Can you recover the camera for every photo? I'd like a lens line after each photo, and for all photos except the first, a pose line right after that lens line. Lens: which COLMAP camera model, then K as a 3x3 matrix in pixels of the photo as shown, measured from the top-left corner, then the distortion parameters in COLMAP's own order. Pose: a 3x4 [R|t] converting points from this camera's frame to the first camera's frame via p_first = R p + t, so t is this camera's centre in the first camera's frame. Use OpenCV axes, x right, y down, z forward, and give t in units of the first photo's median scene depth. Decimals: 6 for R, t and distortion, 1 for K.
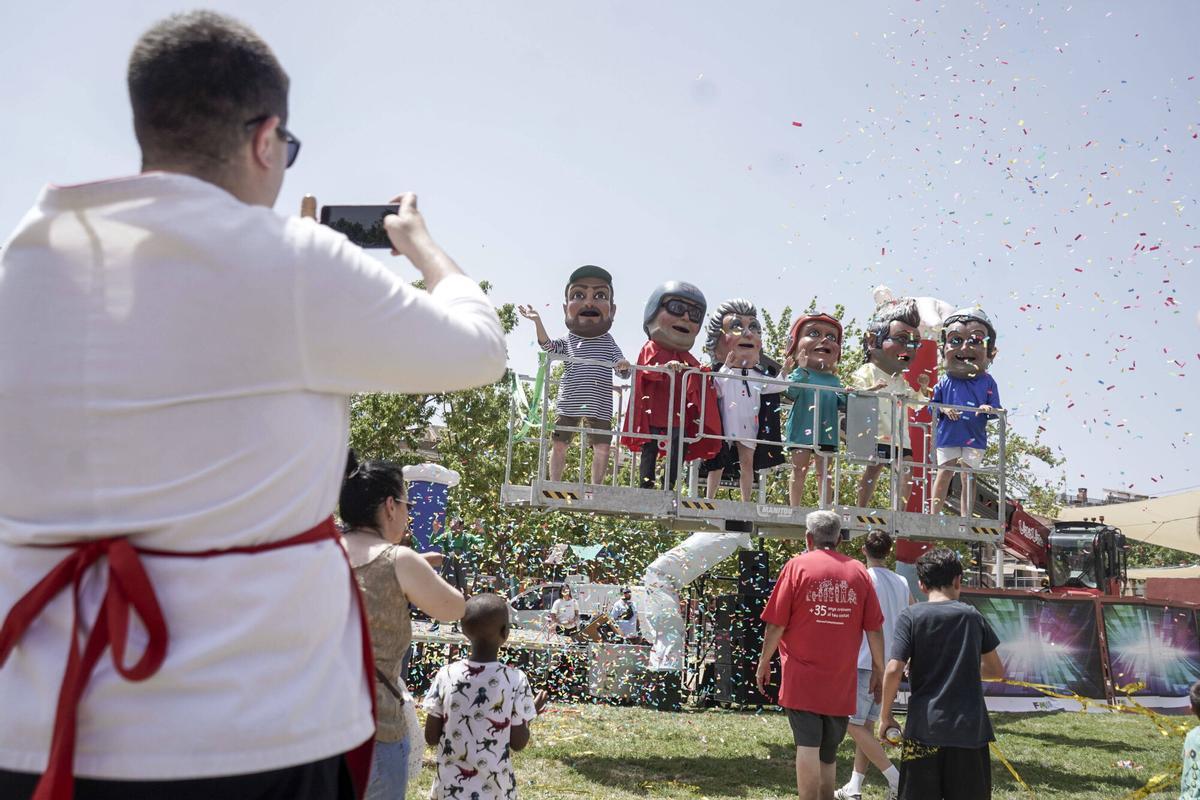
lens RADIAL K [[973.9, 0, 600.5], [0, 973.9, 387.5], [0, 0, 1]] dist [-0.002766, 0.011038]
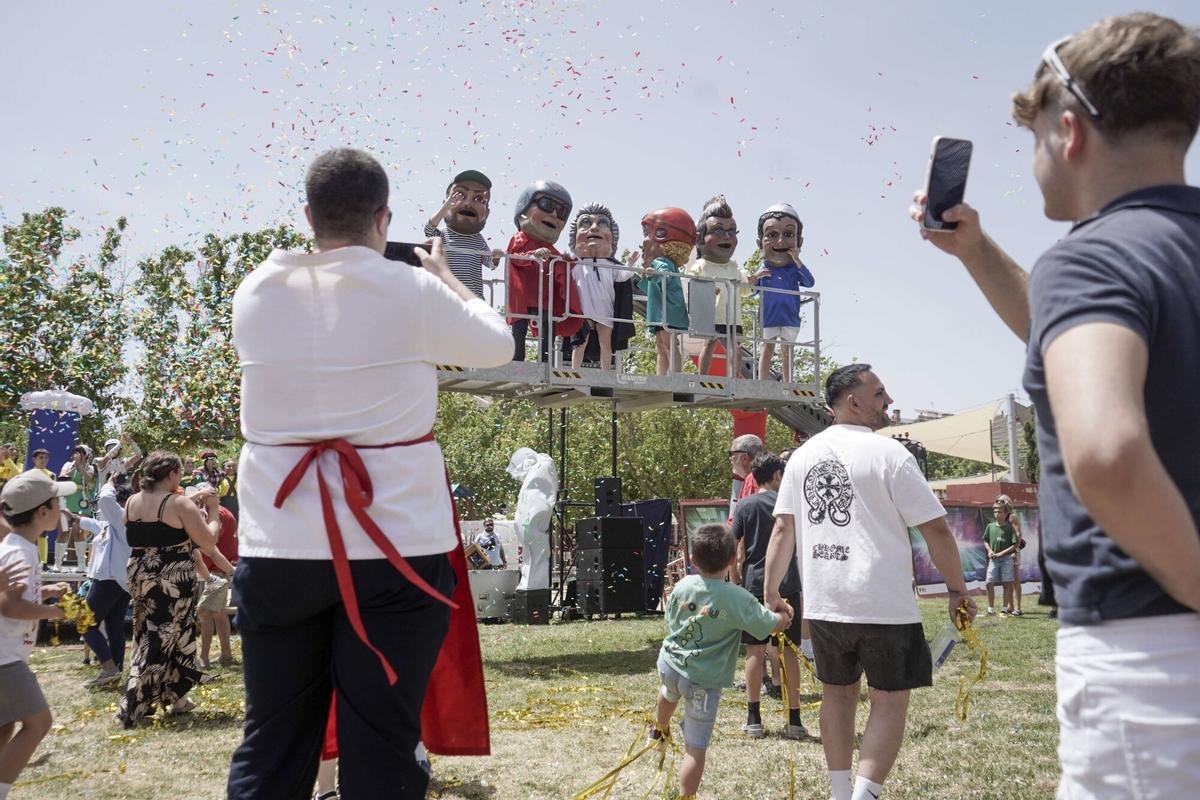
lens RADIAL K [[998.7, 0, 600.0], [0, 998.7, 400.0], [0, 0, 1]] dist [-0.012068, 0.044207]
pose [[0.985383, -0.045930, 0.164047, -0.032588], [0.033866, 0.996564, 0.075593, -0.006200], [-0.166955, -0.068932, 0.983552, -0.103721]]
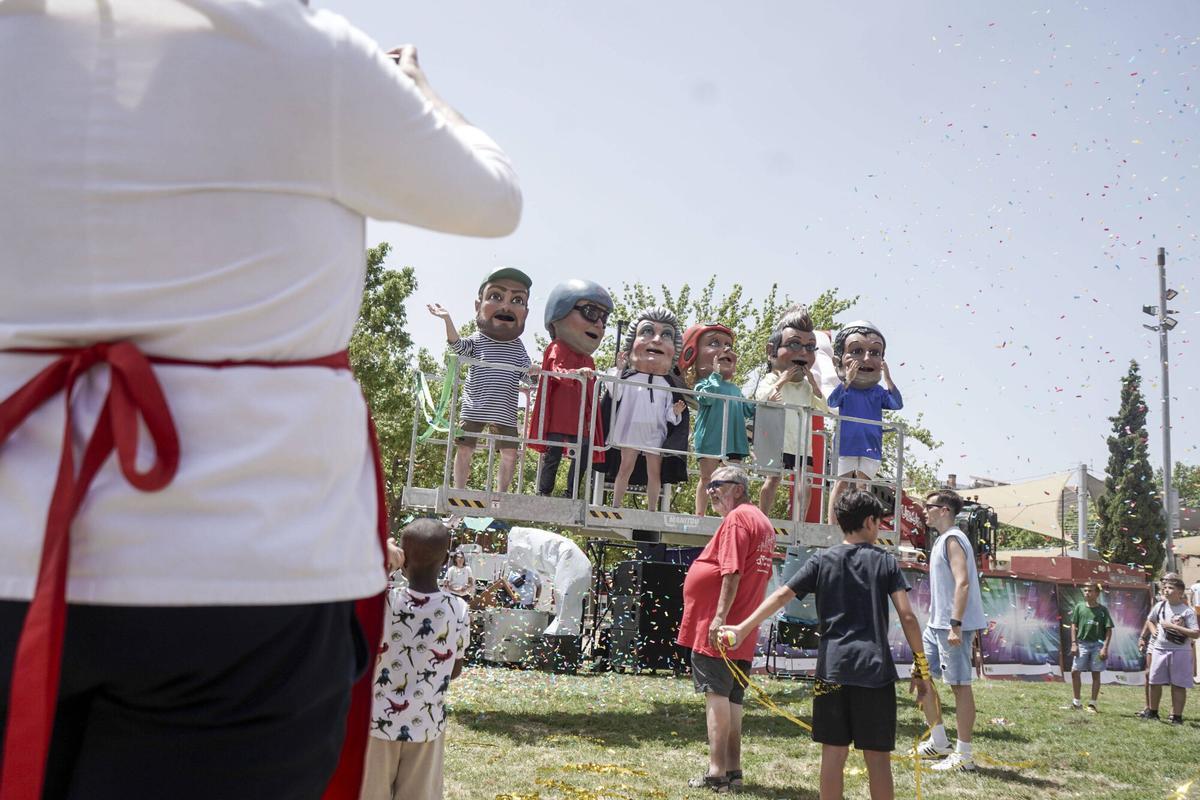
lens RADIAL K [[973.9, 0, 600.5], [0, 973.9, 387.5], [0, 0, 1]] dist [-0.002766, 0.011038]
pose [[0.992840, 0.033771, 0.114575, -0.016436], [-0.035994, 0.999201, 0.017391, 0.016714], [-0.113896, -0.021390, 0.993262, 0.007534]]
